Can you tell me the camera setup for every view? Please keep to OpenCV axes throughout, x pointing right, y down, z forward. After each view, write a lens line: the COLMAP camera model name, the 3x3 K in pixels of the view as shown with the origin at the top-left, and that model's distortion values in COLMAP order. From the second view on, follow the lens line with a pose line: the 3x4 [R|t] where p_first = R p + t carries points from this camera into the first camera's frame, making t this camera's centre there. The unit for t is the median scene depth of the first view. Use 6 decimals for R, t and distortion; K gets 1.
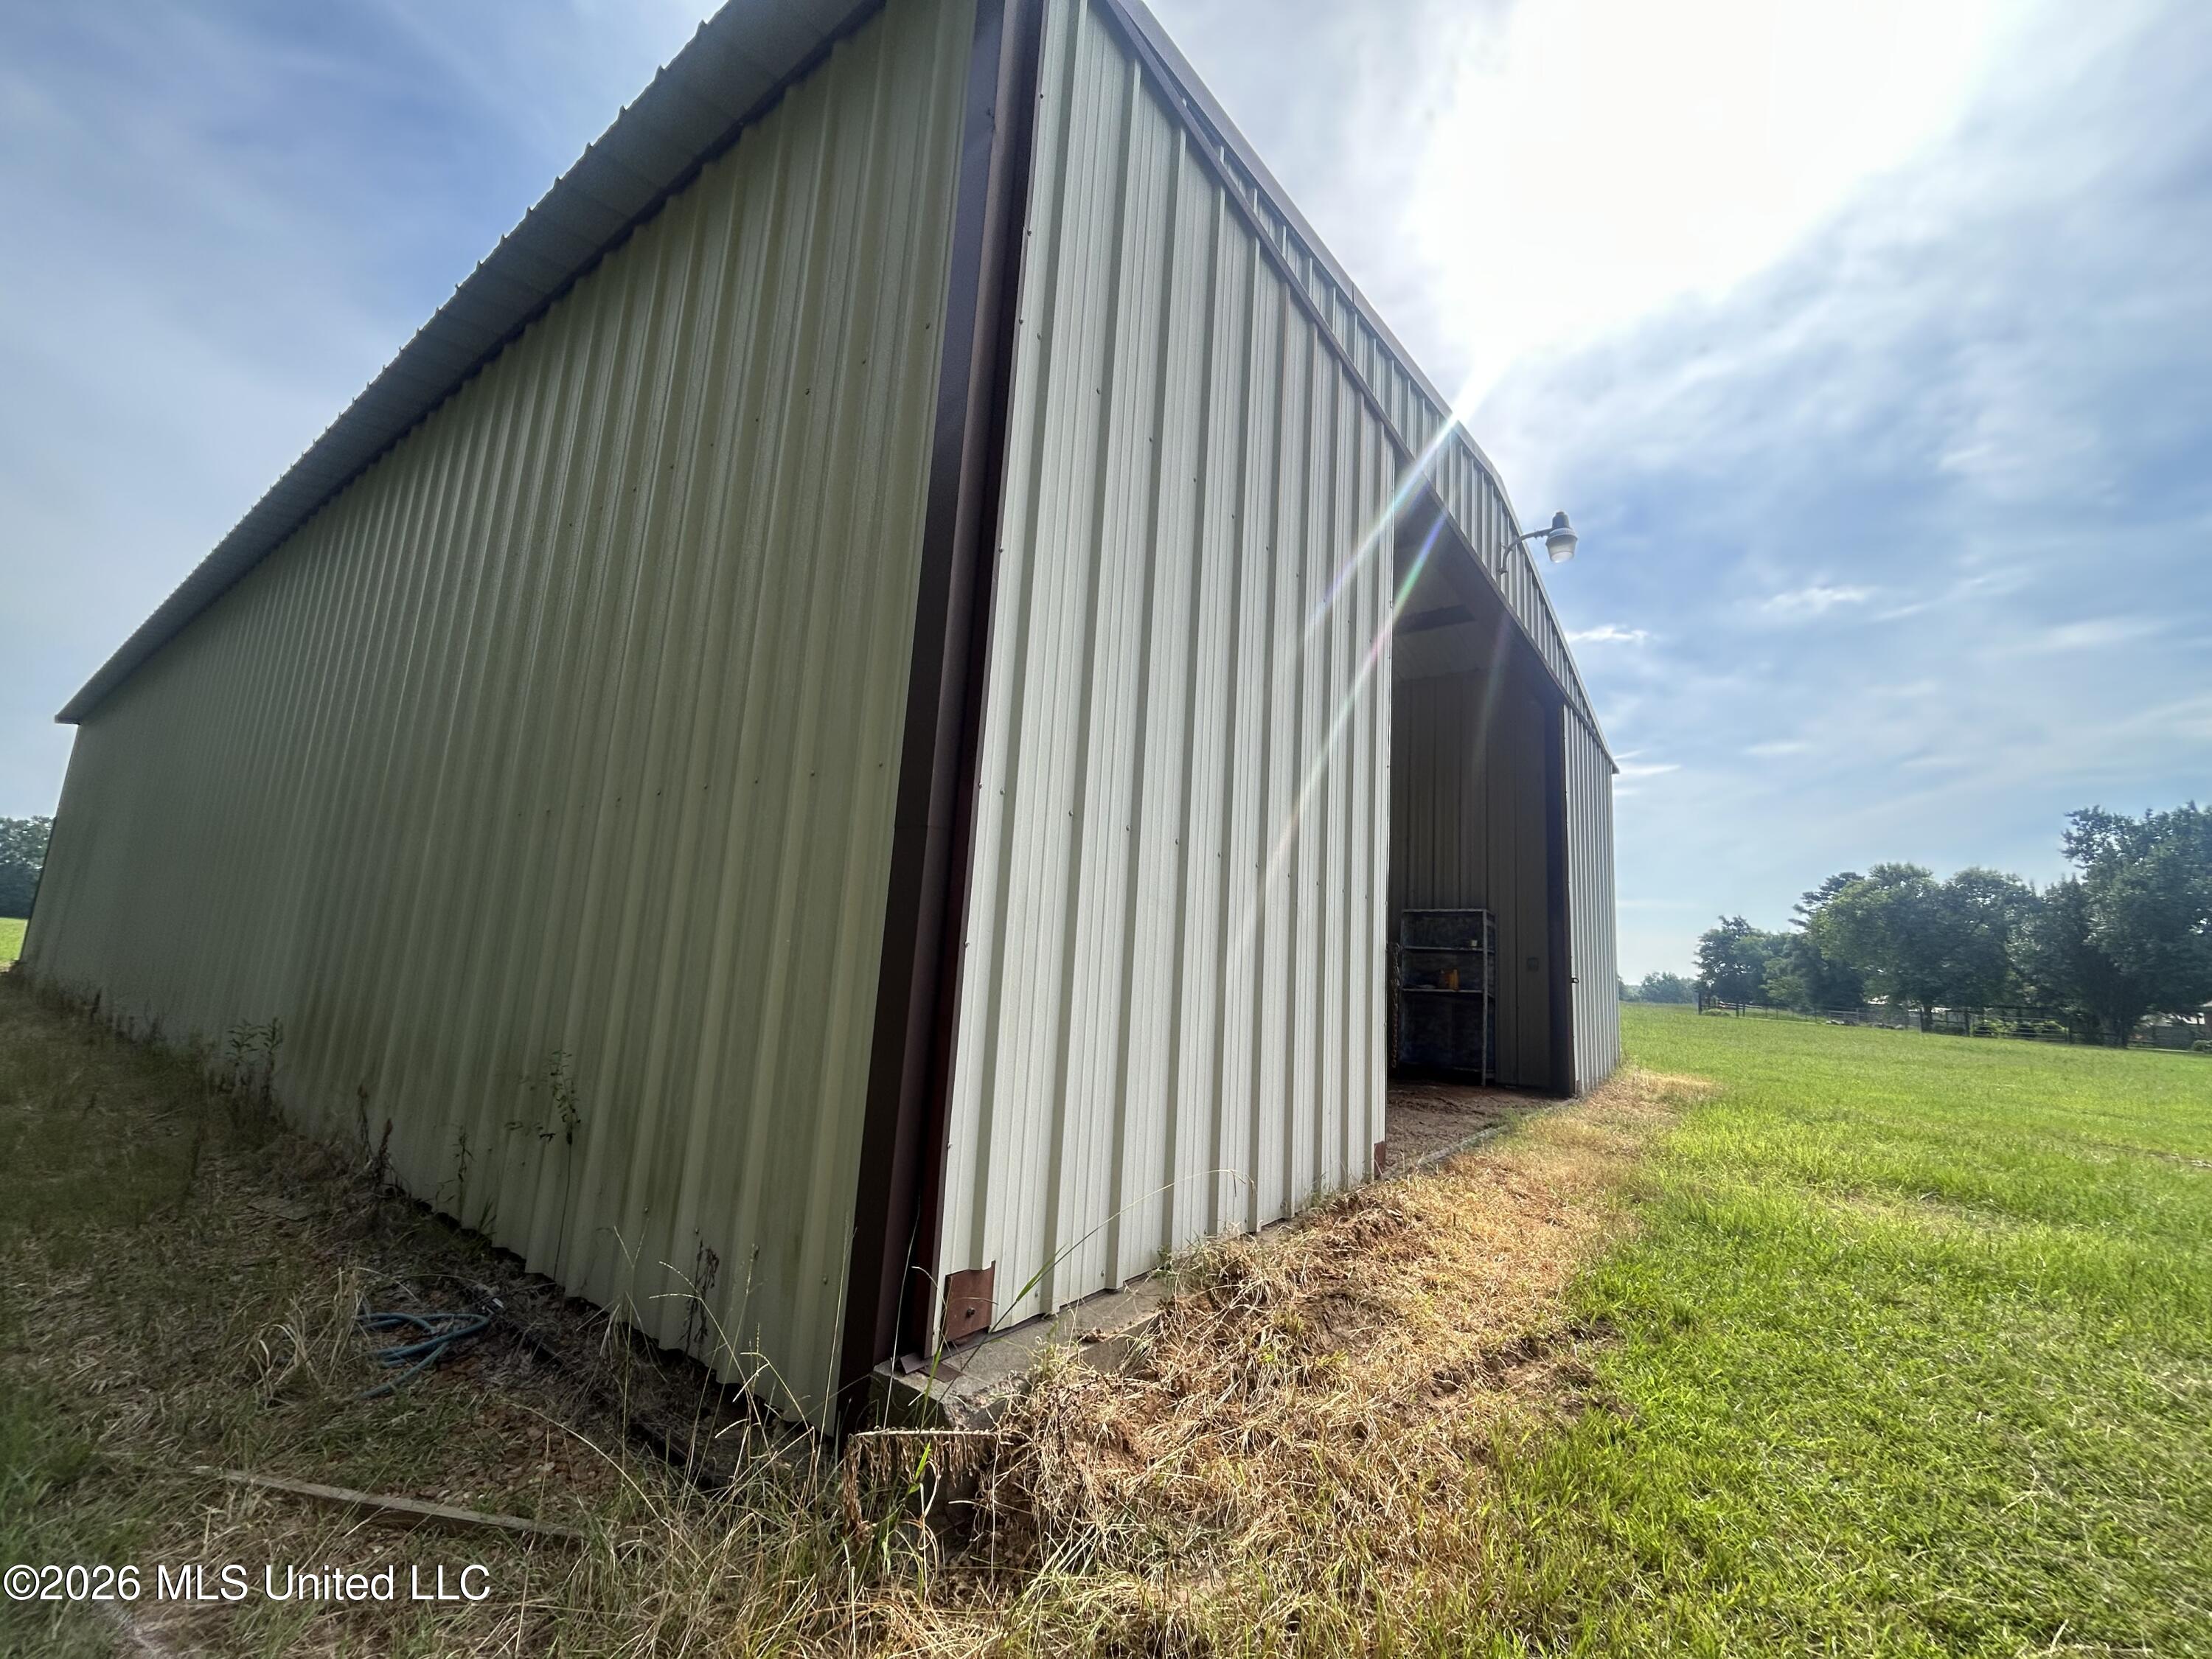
lens RADIAL K [[891.4, 0, 1105.1], [0, 891.4, 830.1], [0, 0, 1]] dist [-0.002642, 0.000025]
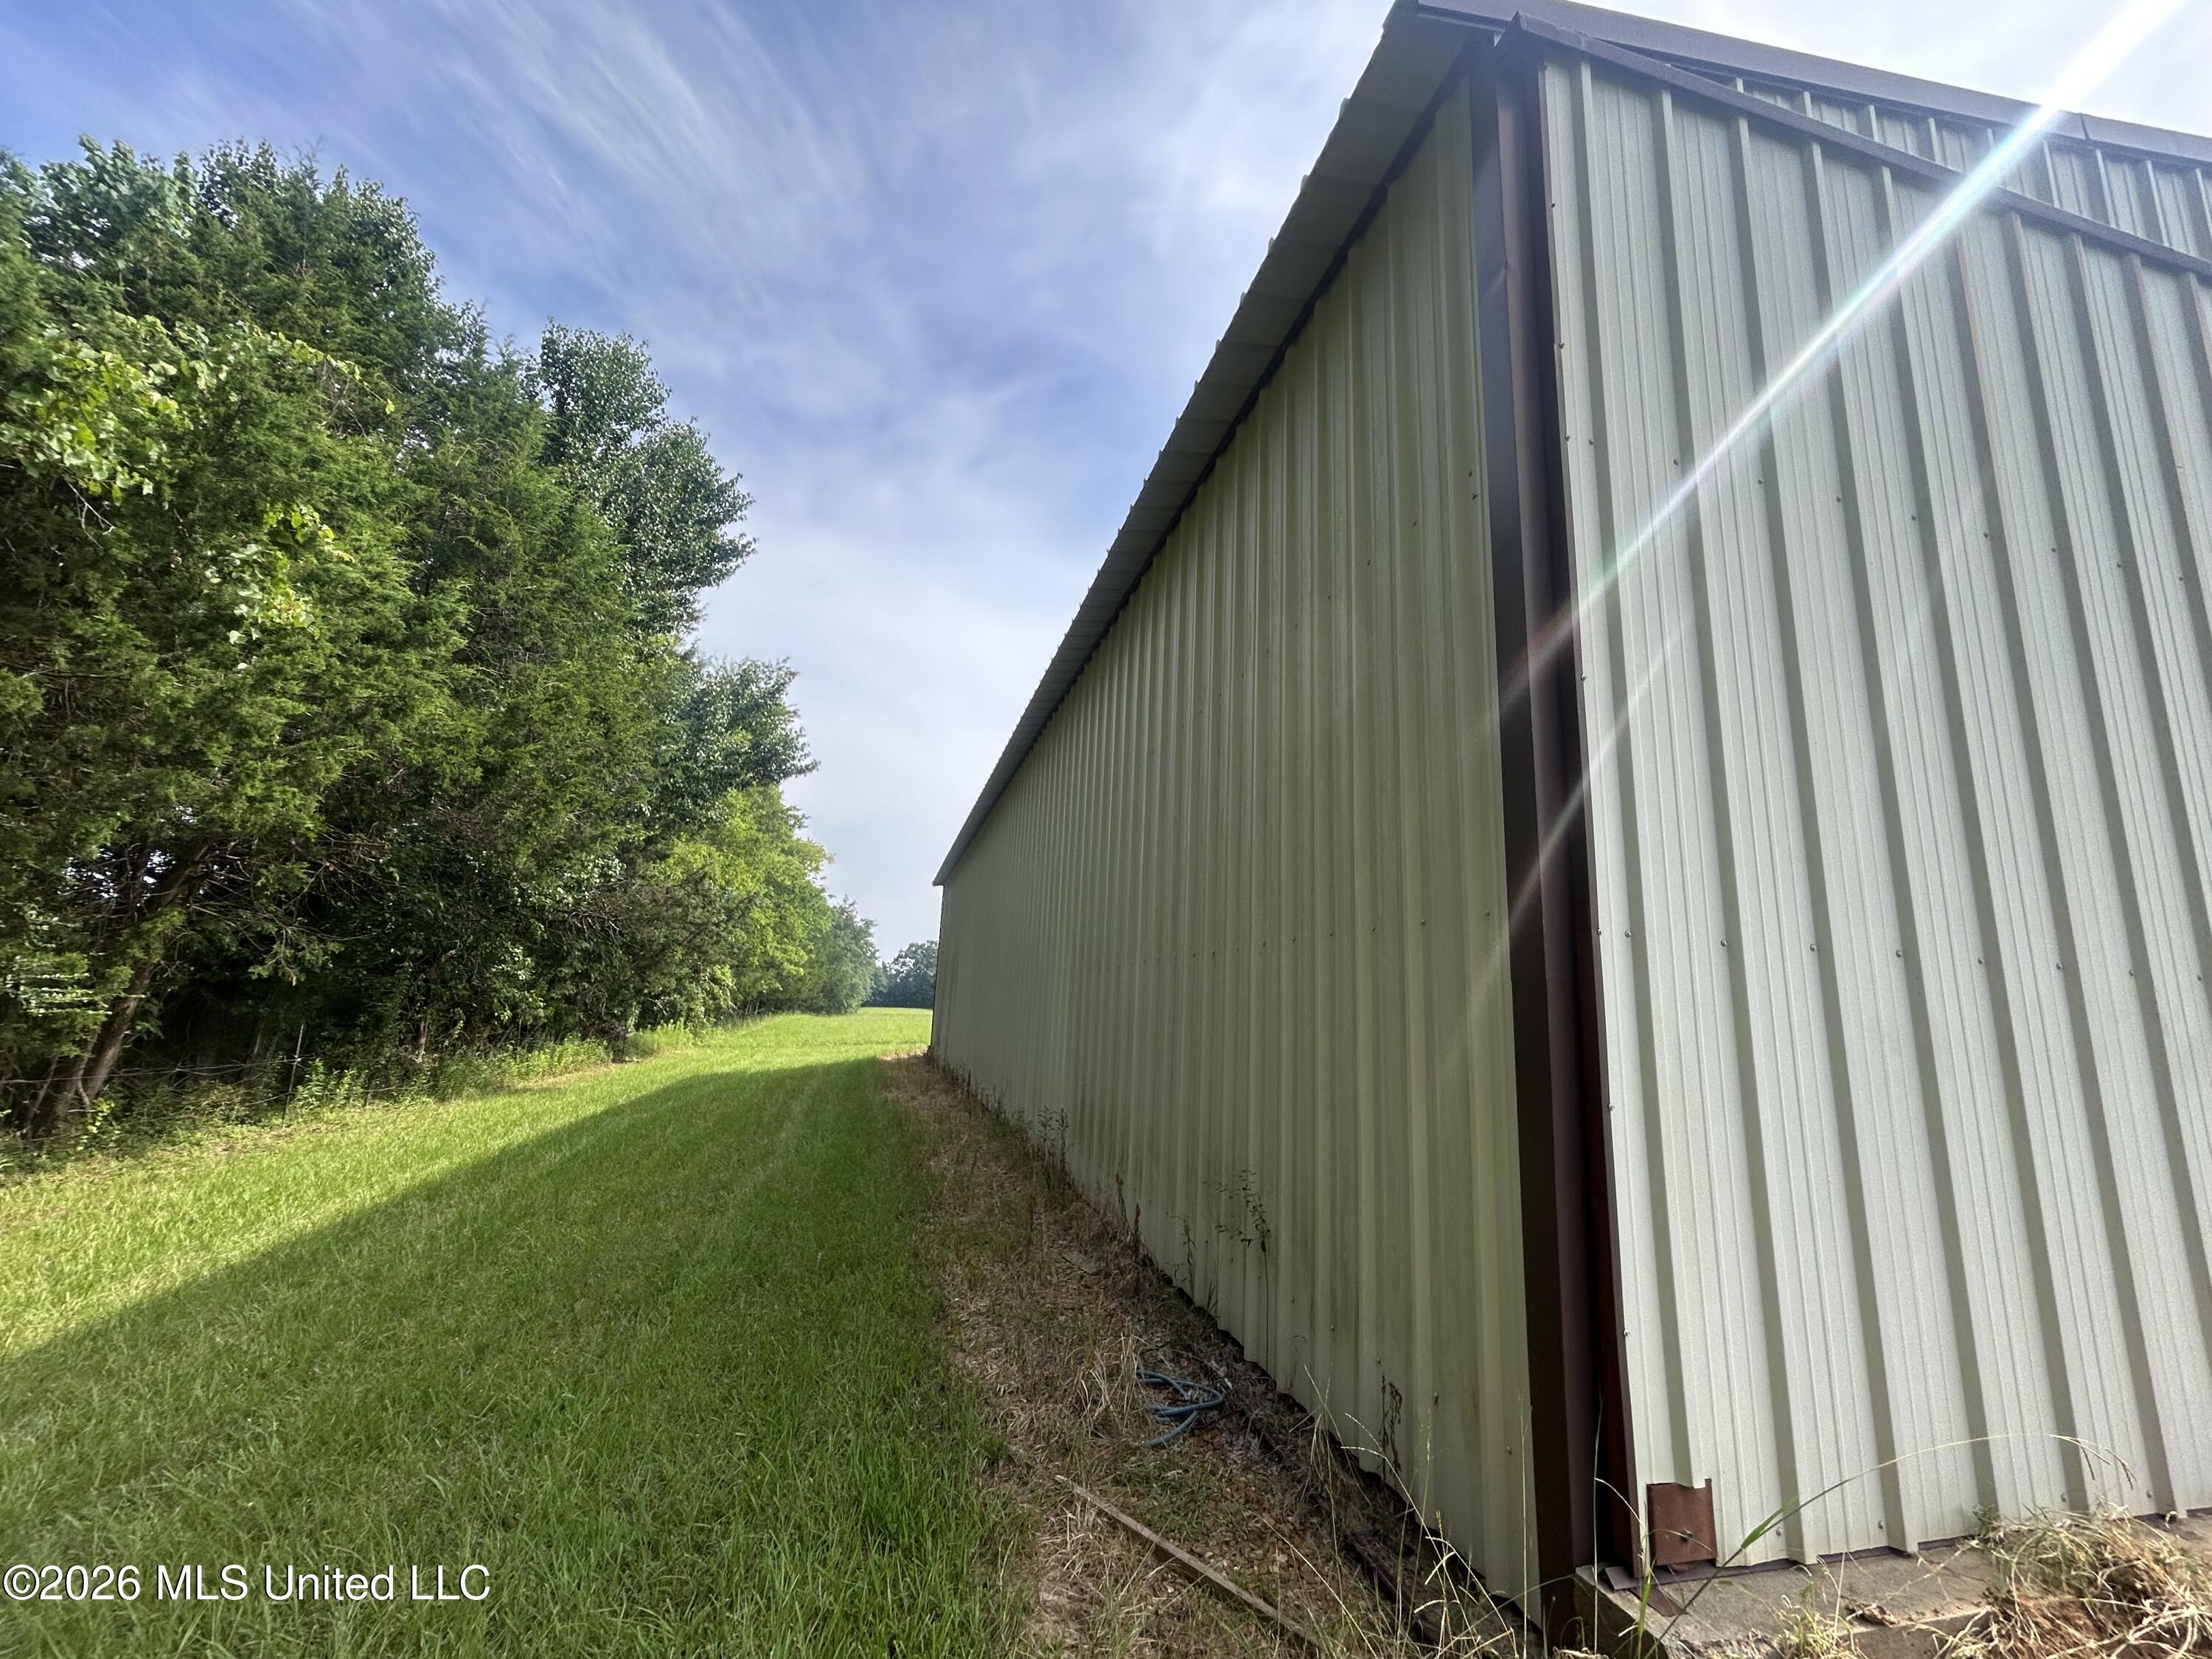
lens RADIAL K [[891.4, 0, 1107.1], [0, 891.4, 827.5], [0, 0, 1]] dist [-0.002642, 0.000025]
pose [[0.772715, -0.154276, -0.615720, 0.046324], [0.109597, 0.987873, -0.109981, -0.098571], [0.625220, 0.017503, 0.780252, -0.050399]]
